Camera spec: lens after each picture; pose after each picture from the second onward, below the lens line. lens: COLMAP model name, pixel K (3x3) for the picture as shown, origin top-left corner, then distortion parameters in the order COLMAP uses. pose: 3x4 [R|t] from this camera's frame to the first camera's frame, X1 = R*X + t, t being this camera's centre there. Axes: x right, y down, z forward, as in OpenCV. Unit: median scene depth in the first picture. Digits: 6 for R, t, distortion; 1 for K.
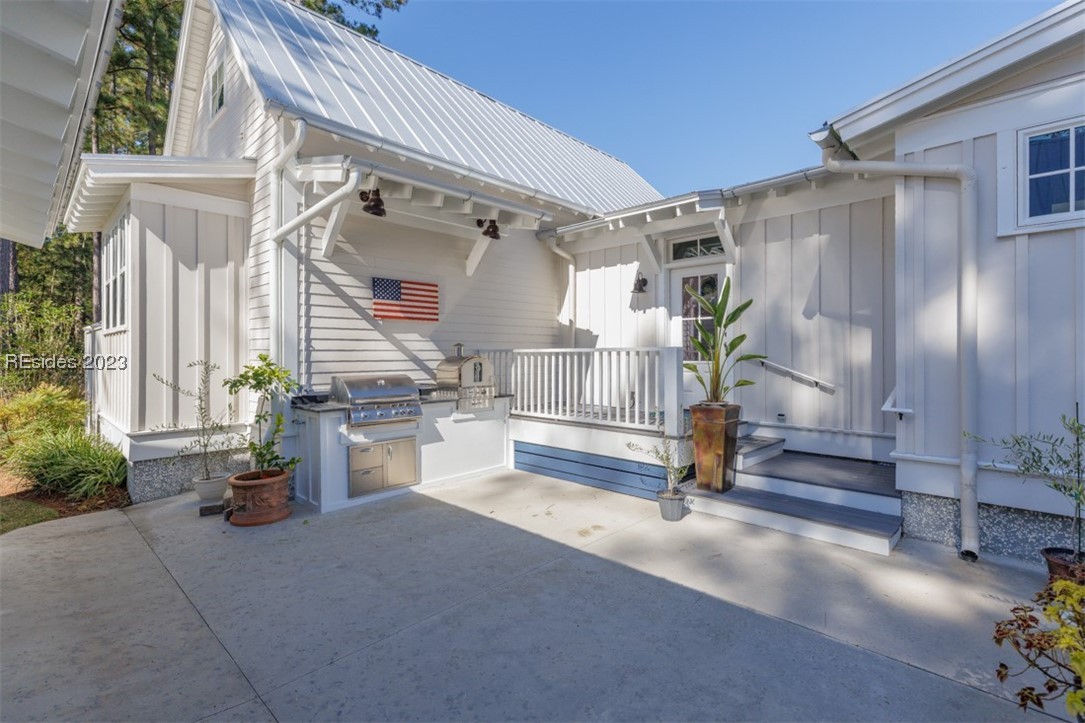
lens RADIAL K [[501.9, 0, 539.9], [0, 501.9, 354.8], [0, 0, 1]] dist [0.000499, 0.000278]
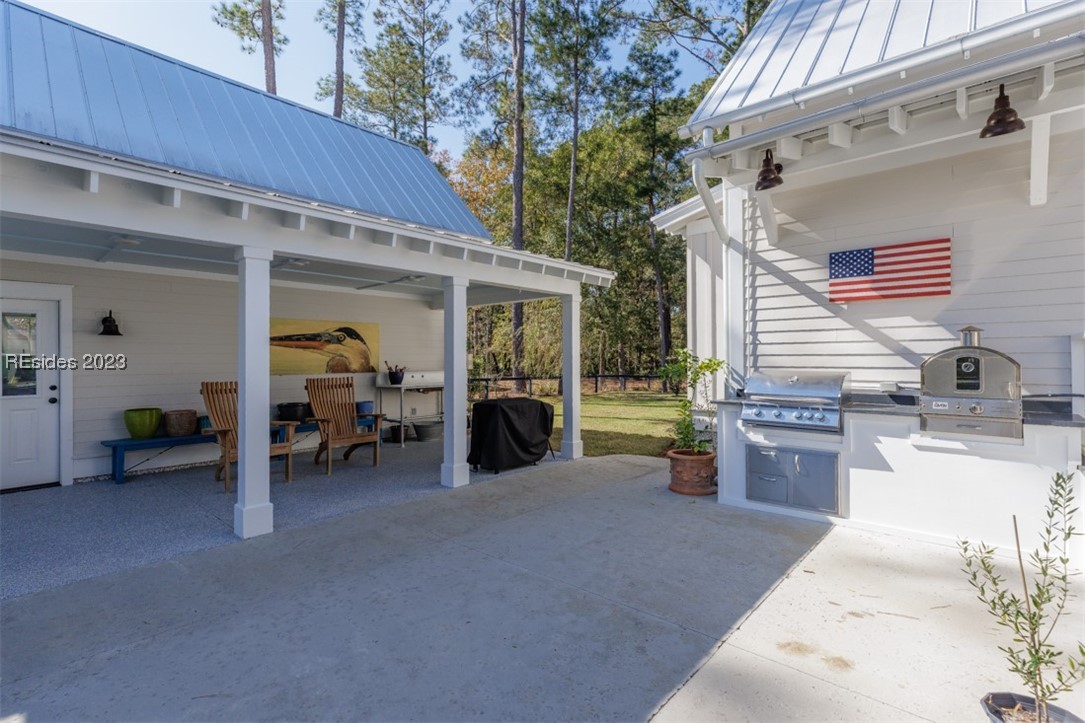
lens RADIAL K [[501.9, 0, 544.4], [0, 501.9, 358.1], [0, 0, 1]] dist [0.000499, 0.000278]
pose [[0.033869, 0.001691, -0.999425, 0.523964], [-0.000596, 0.999998, 0.001672, 0.018025], [0.999426, 0.000539, 0.033870, 0.555910]]
